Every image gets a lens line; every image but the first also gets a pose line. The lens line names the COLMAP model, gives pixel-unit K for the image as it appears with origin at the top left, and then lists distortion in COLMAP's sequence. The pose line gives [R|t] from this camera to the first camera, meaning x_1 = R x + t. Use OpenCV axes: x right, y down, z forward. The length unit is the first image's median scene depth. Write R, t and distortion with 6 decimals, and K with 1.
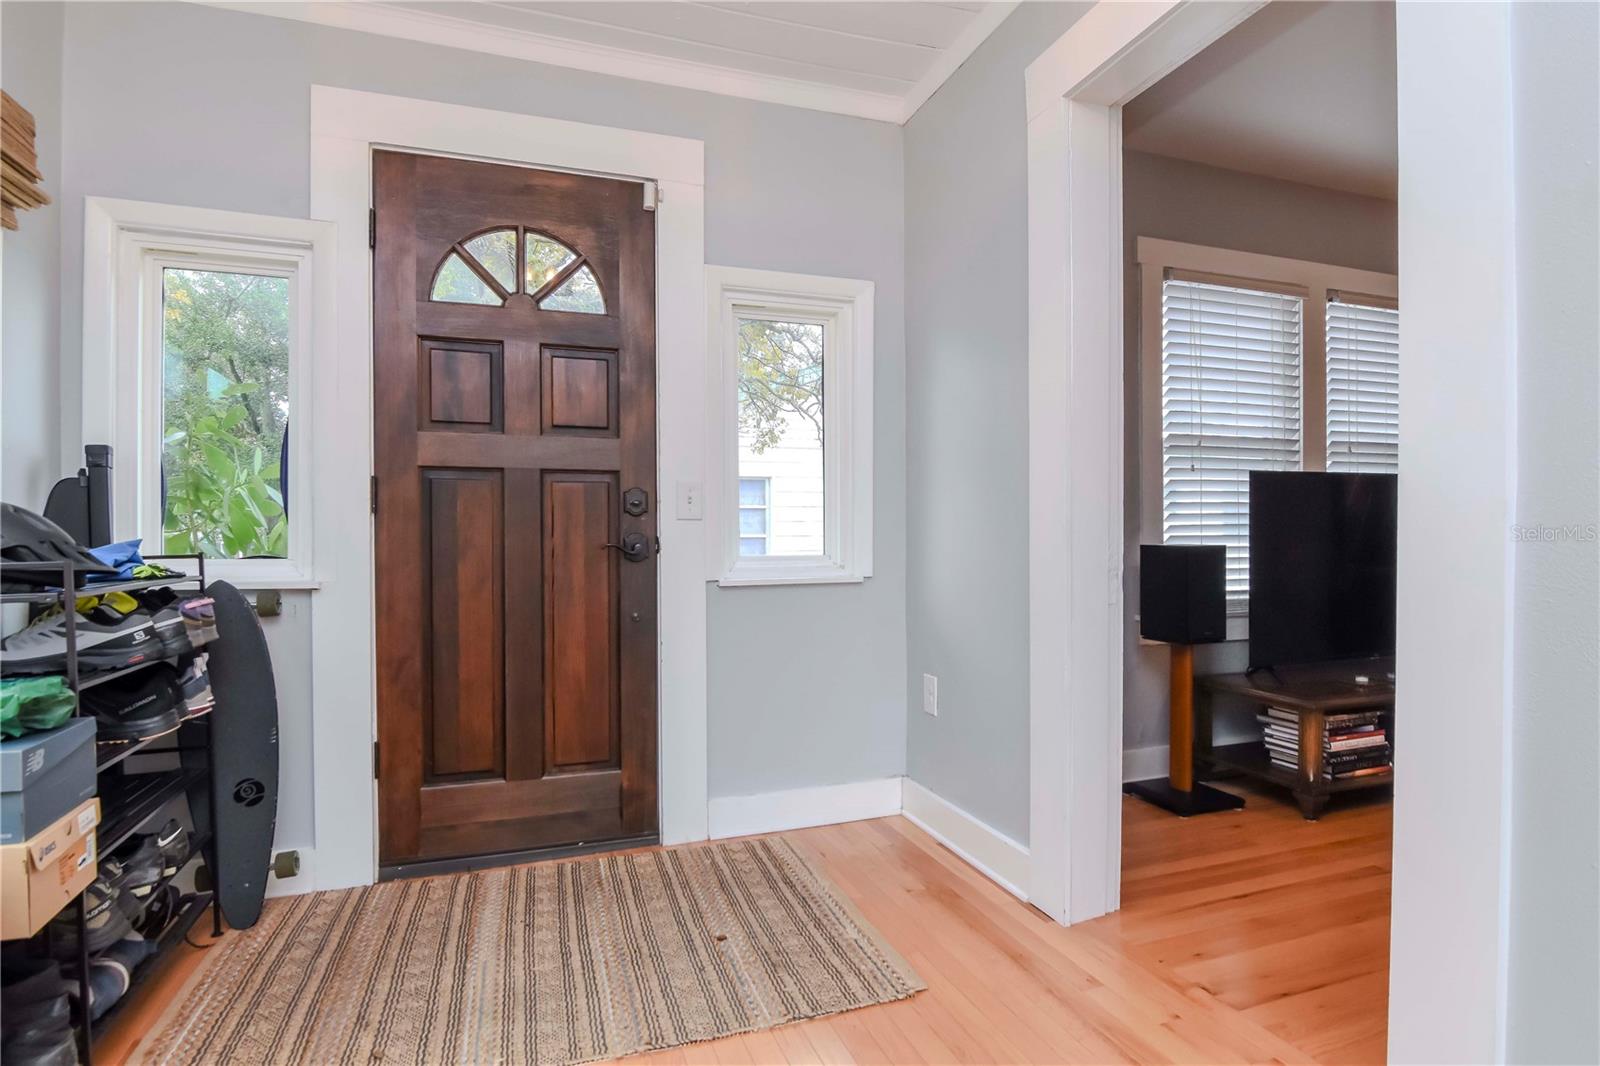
lens RADIAL K [[838.1, 0, 823.3], [0, 838.1, 529.5], [0, 0, 1]] dist [0.000737, -0.015827]
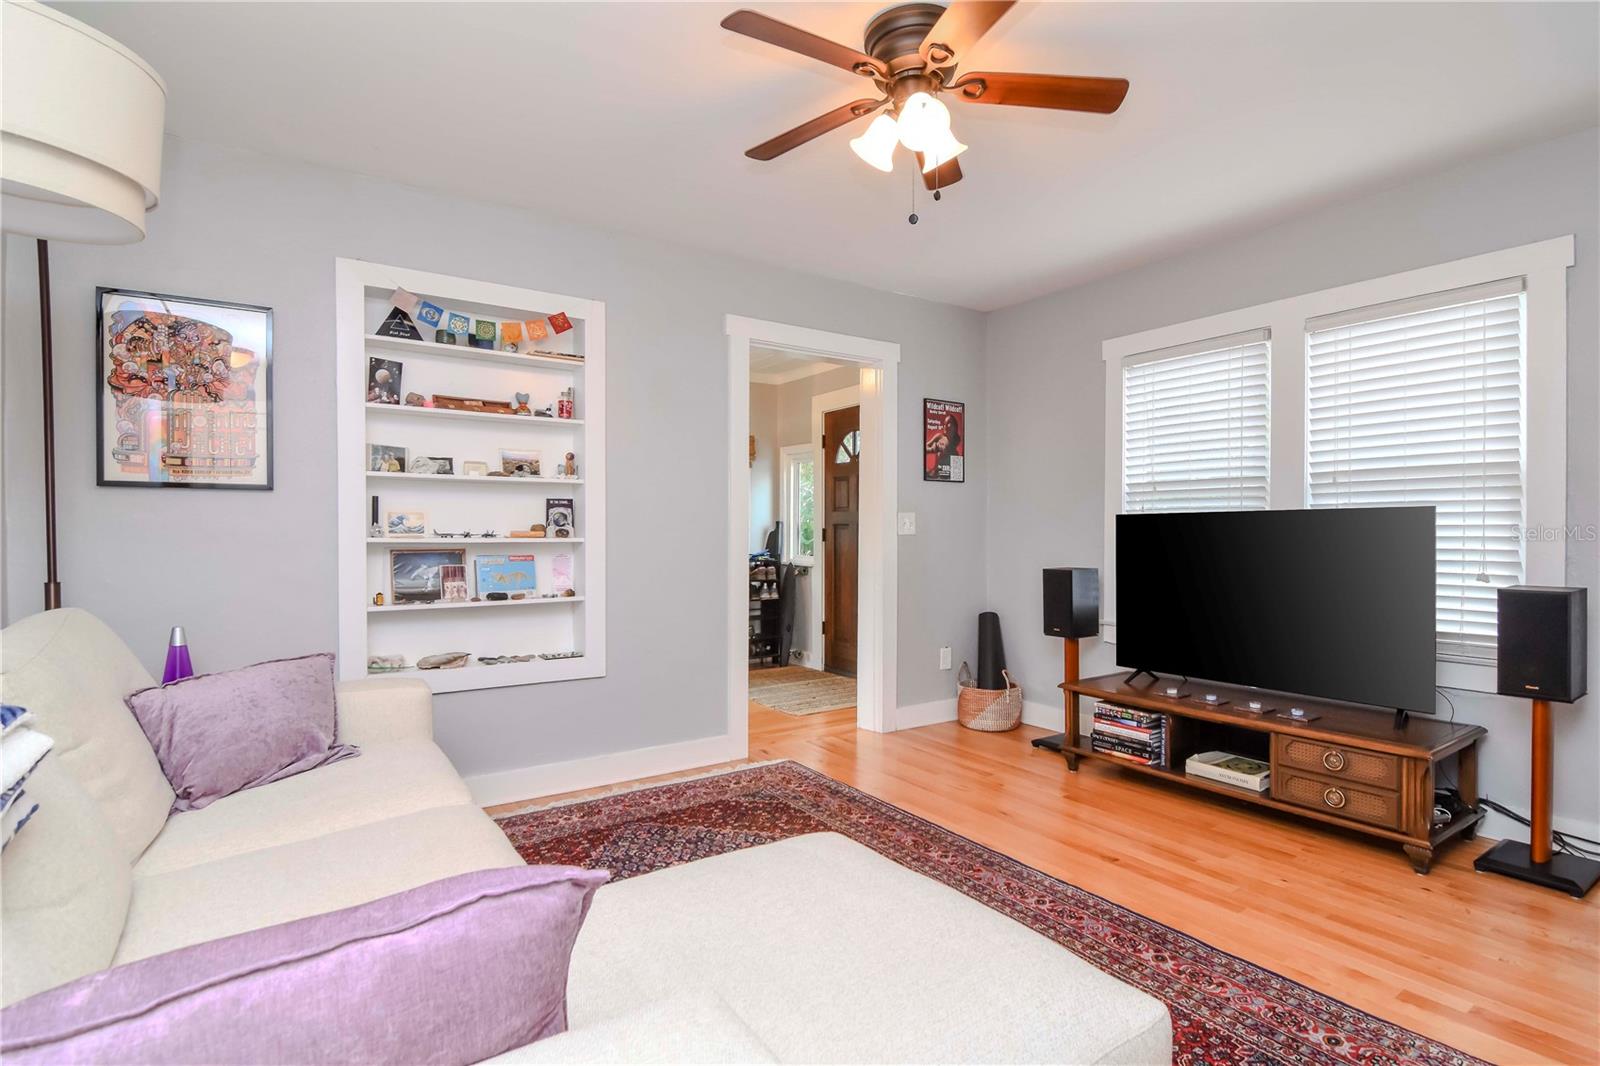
lens RADIAL K [[781.5, 0, 843.9], [0, 781.5, 537.5], [0, 0, 1]] dist [-0.000534, -0.009534]
pose [[0.271790, 0.007394, -0.962328, 1.680327], [-0.003078, 0.999972, 0.006814, -0.043408], [0.962352, 0.001110, 0.271805, 0.281821]]
